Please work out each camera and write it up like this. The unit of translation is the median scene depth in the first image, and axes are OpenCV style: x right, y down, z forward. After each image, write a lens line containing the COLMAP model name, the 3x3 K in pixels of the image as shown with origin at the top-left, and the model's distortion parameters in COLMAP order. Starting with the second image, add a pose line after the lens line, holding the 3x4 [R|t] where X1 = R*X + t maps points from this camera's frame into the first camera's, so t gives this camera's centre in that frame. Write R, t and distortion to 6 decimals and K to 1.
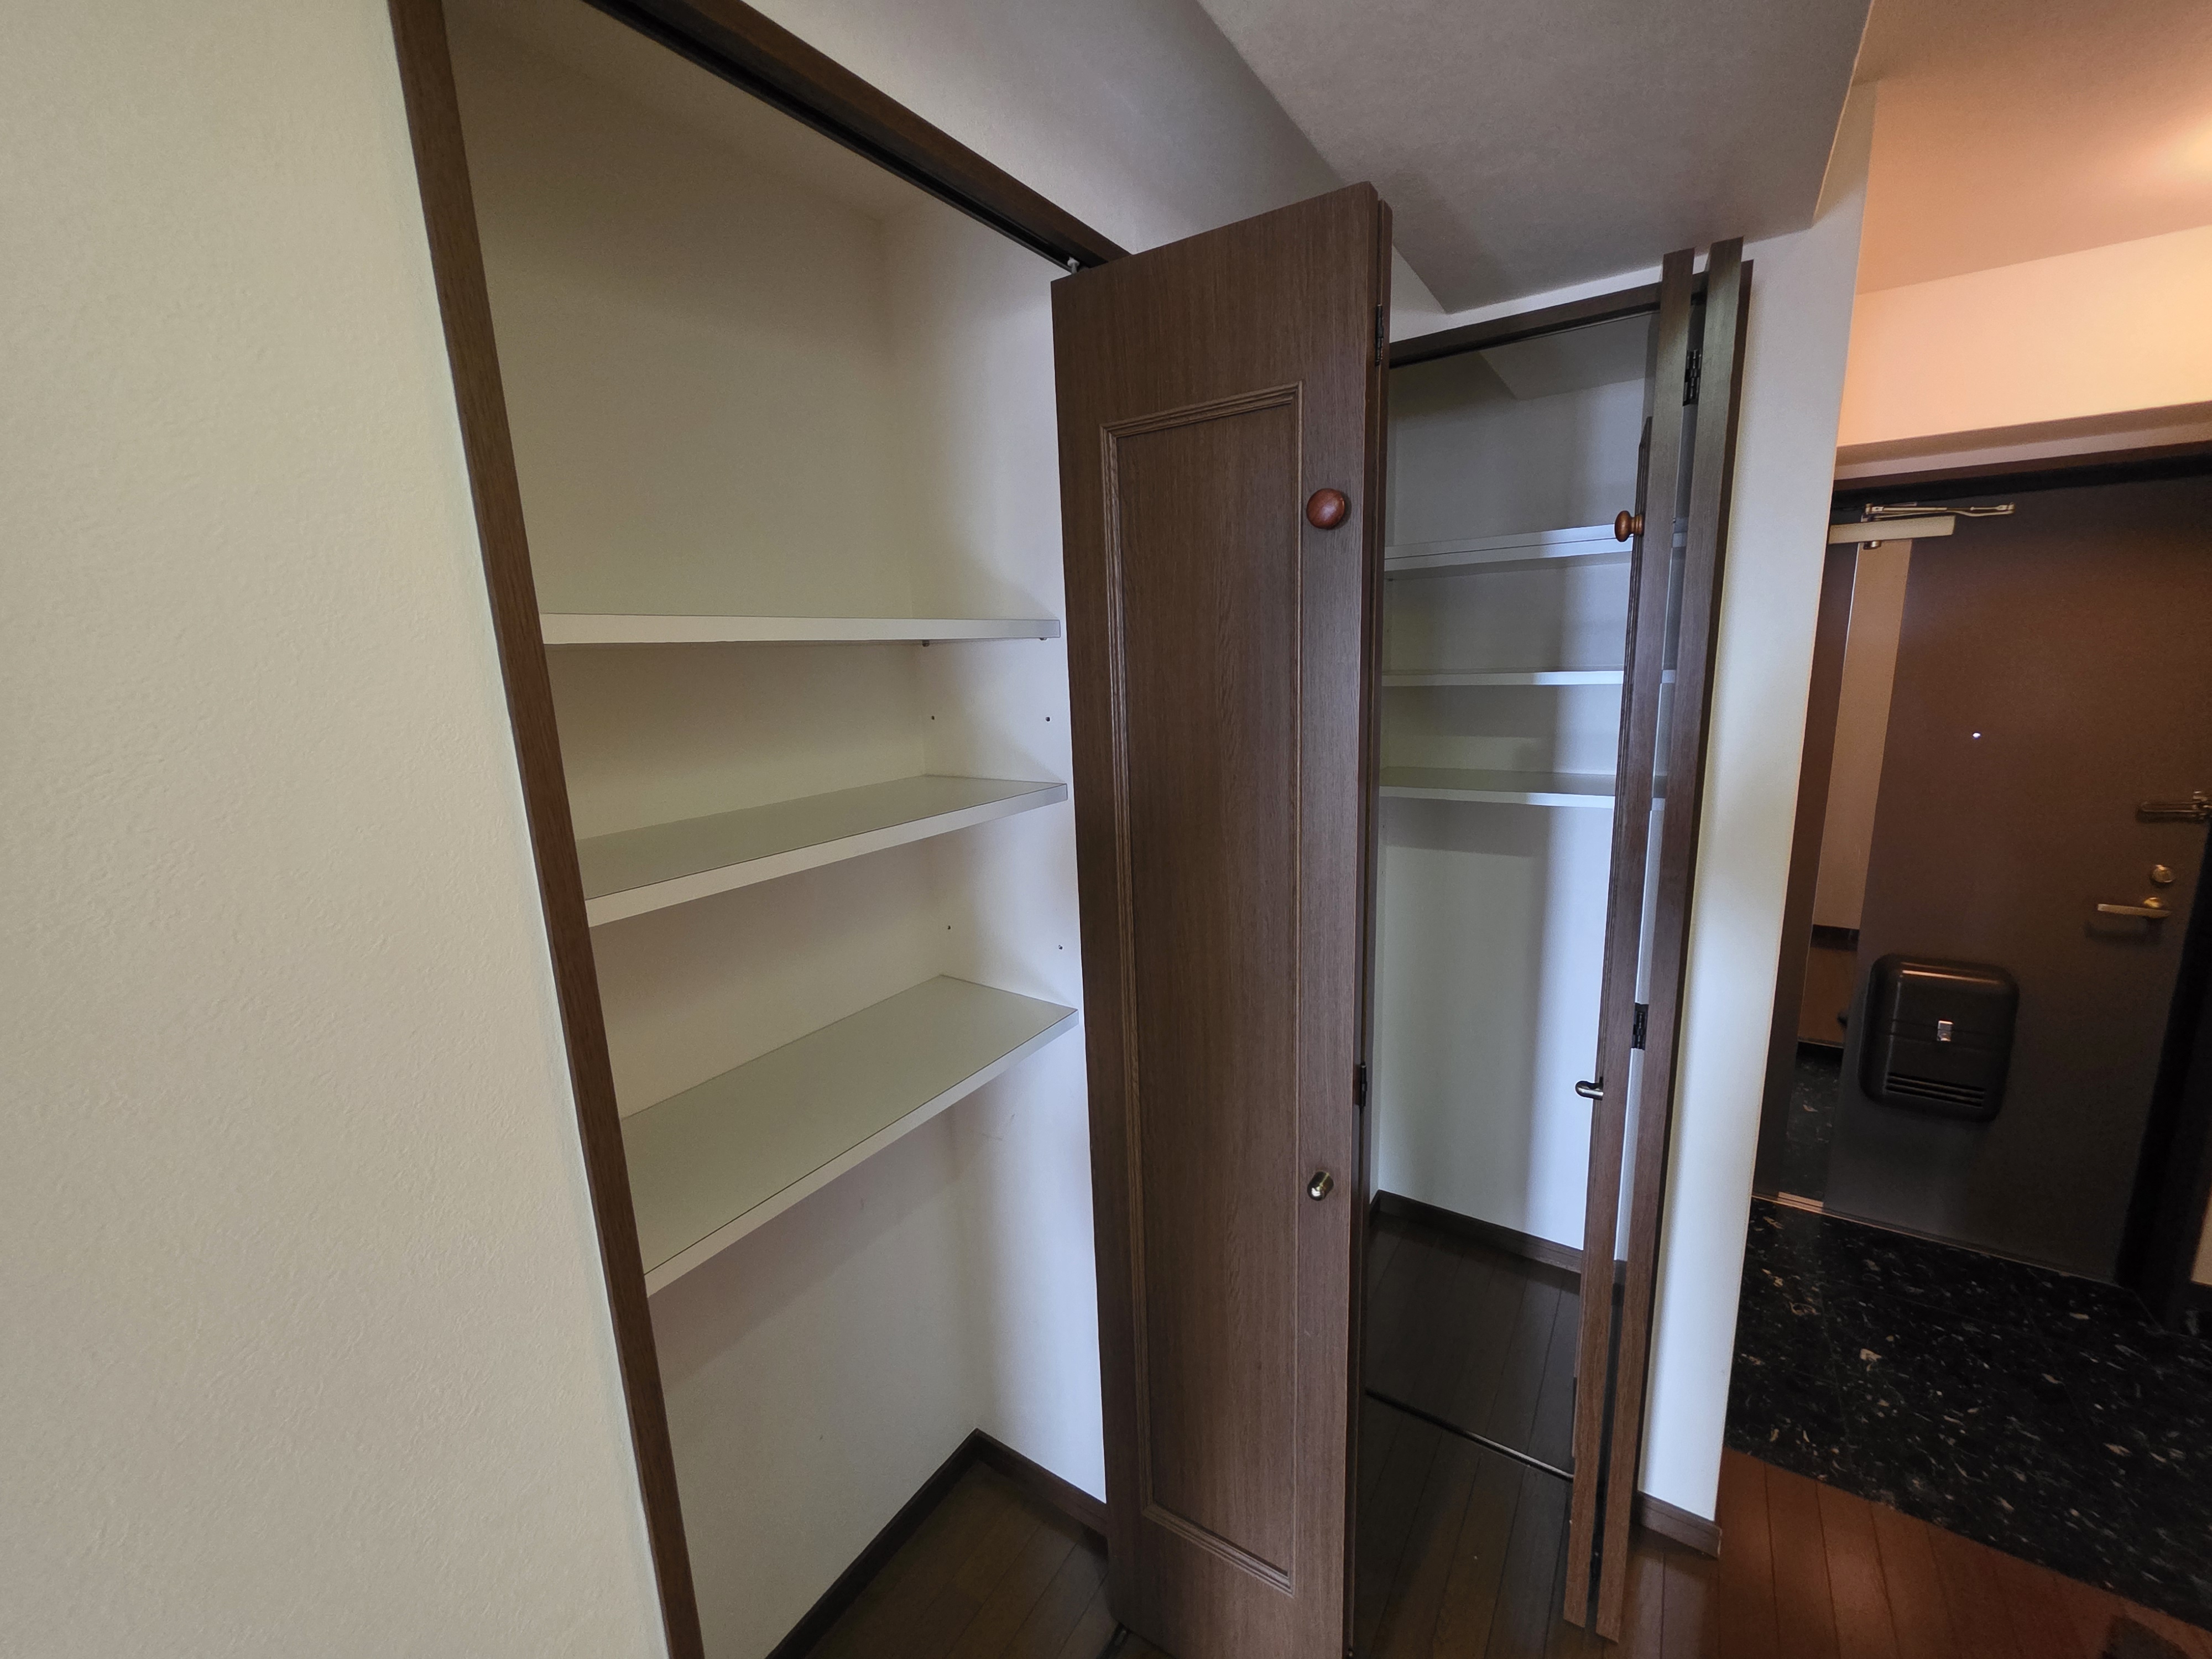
lens RADIAL K [[880.5, 0, 1098.0], [0, 880.5, 830.0], [0, 0, 1]] dist [-0.000350, -0.000787]
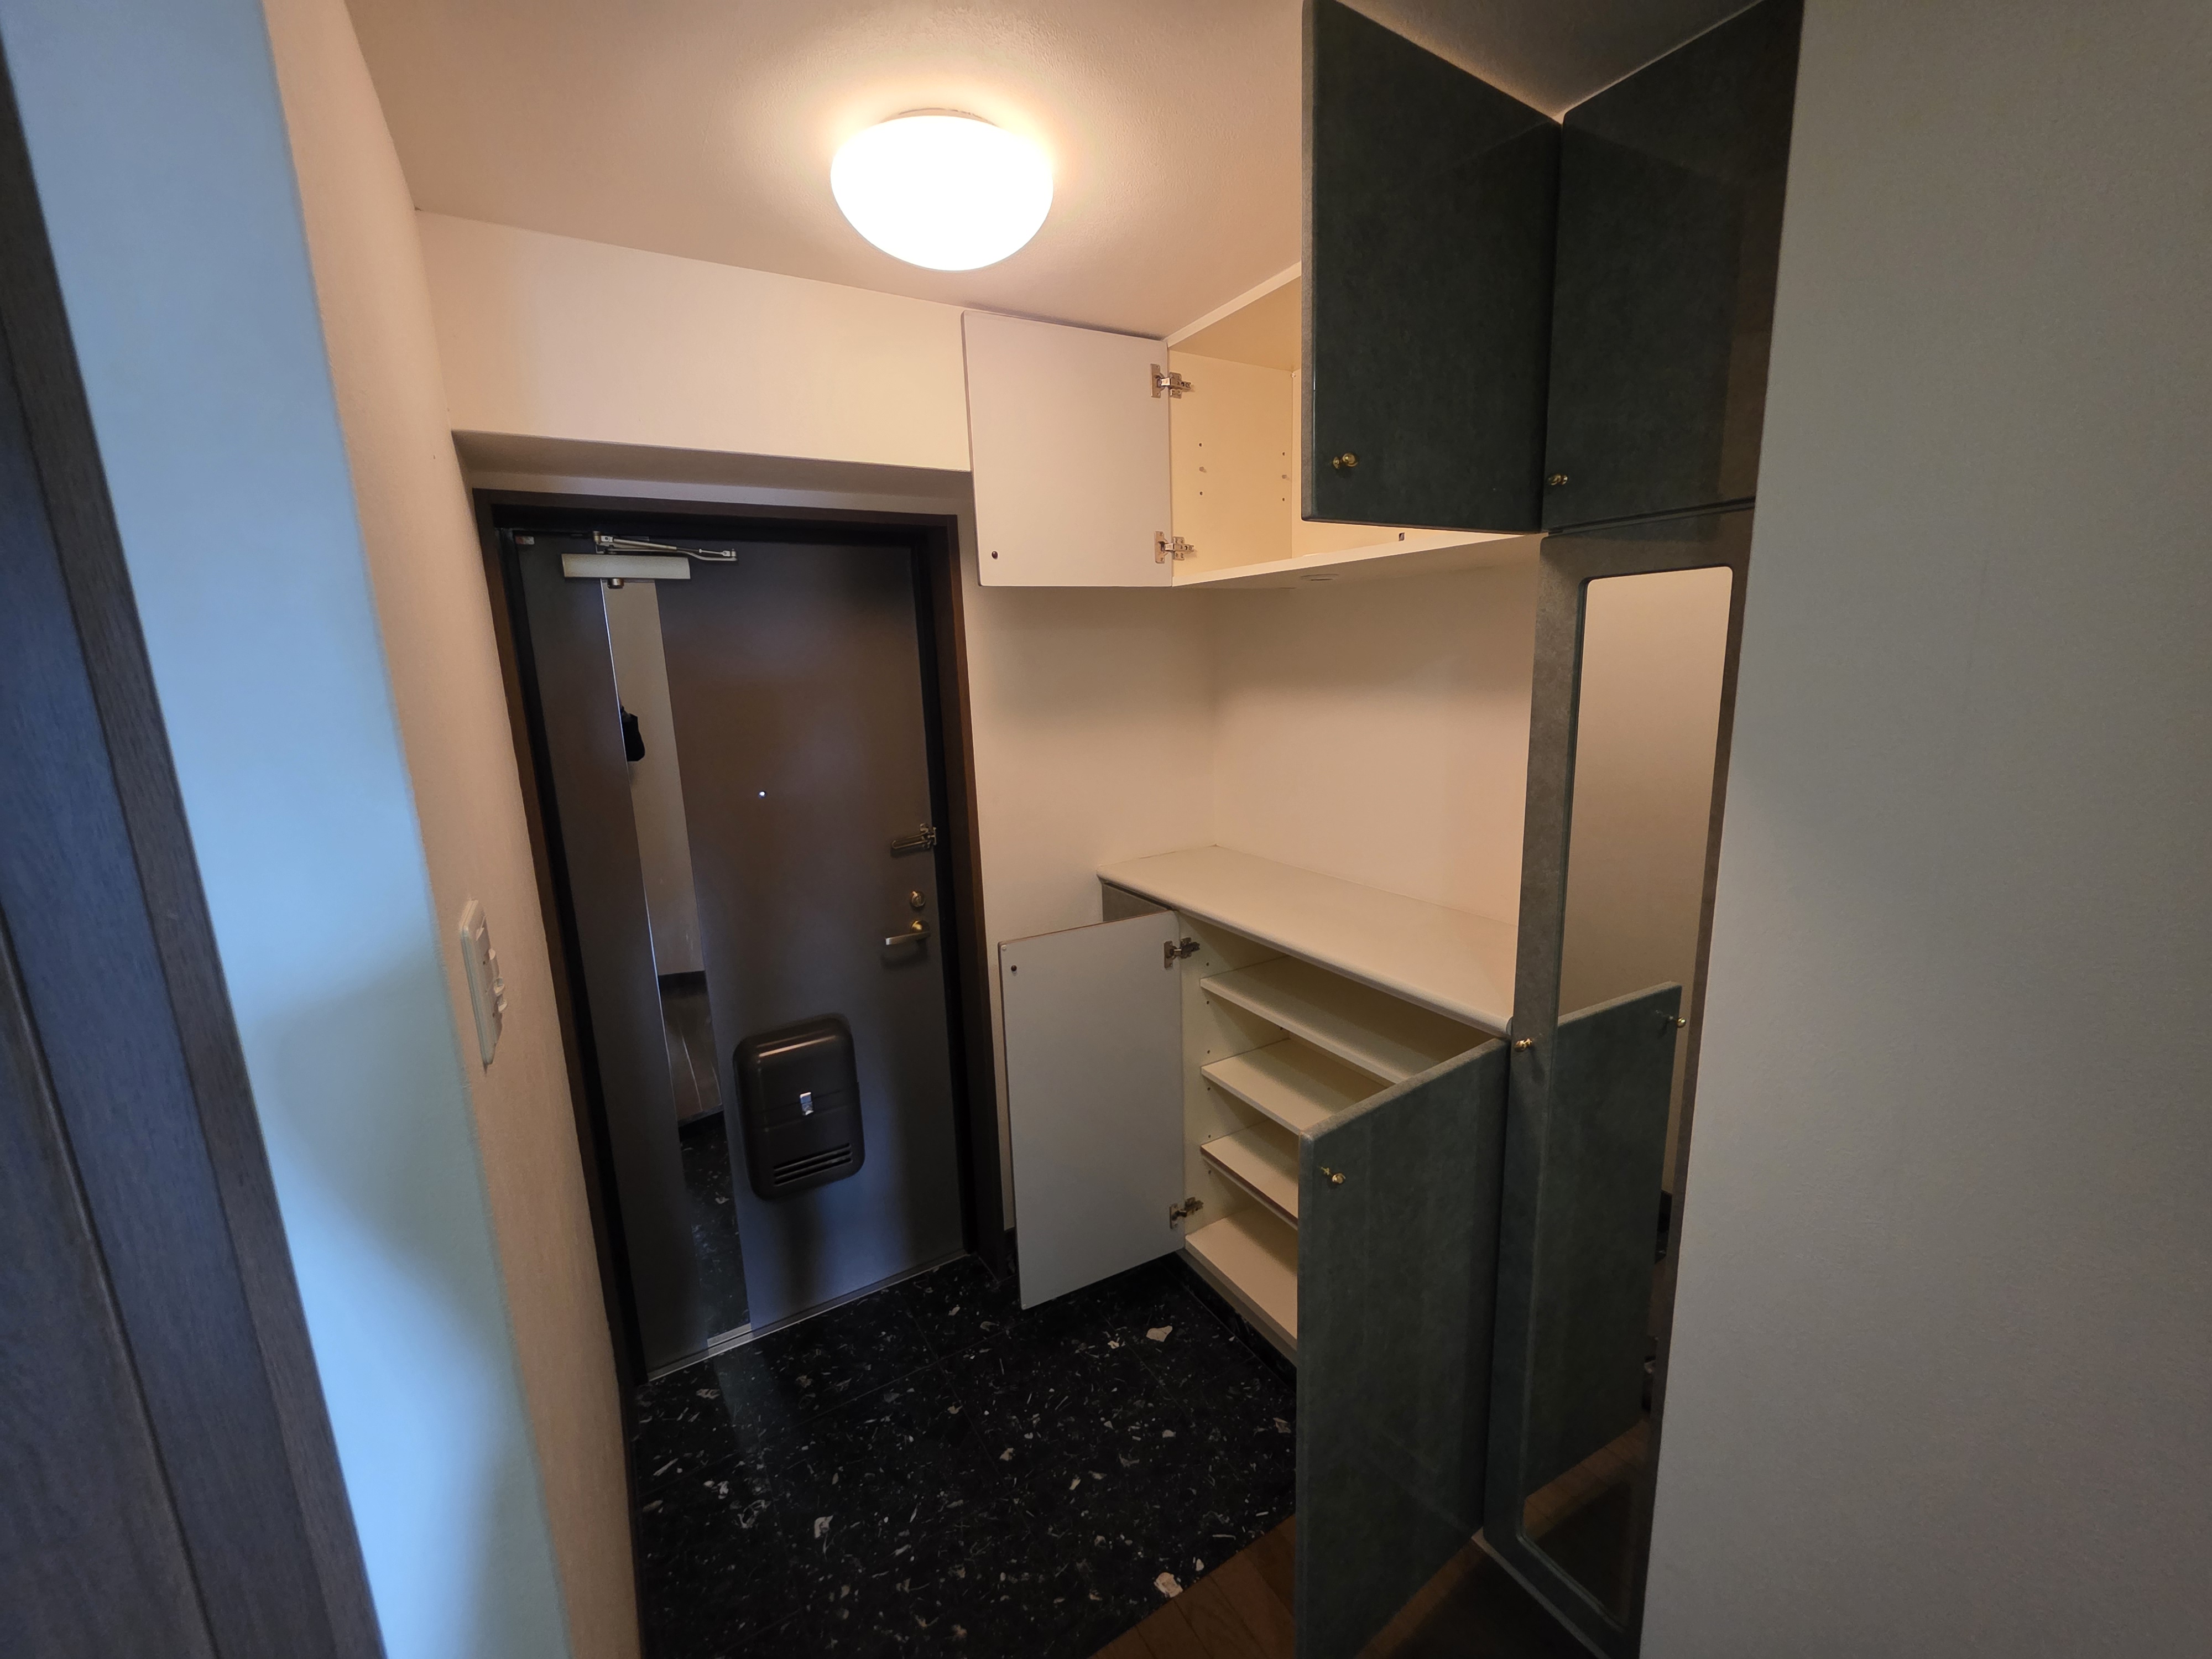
lens RADIAL K [[880.5, 0, 1105.6], [0, 880.5, 831.3], [0, 0, 1]] dist [-0.000350, -0.000787]
pose [[0.431558, -0.161603, 0.887492, 0.317490], [0.189862, 0.978057, 0.085771, -0.081099], [-0.881879, 0.131486, 0.452771, 0.255911]]
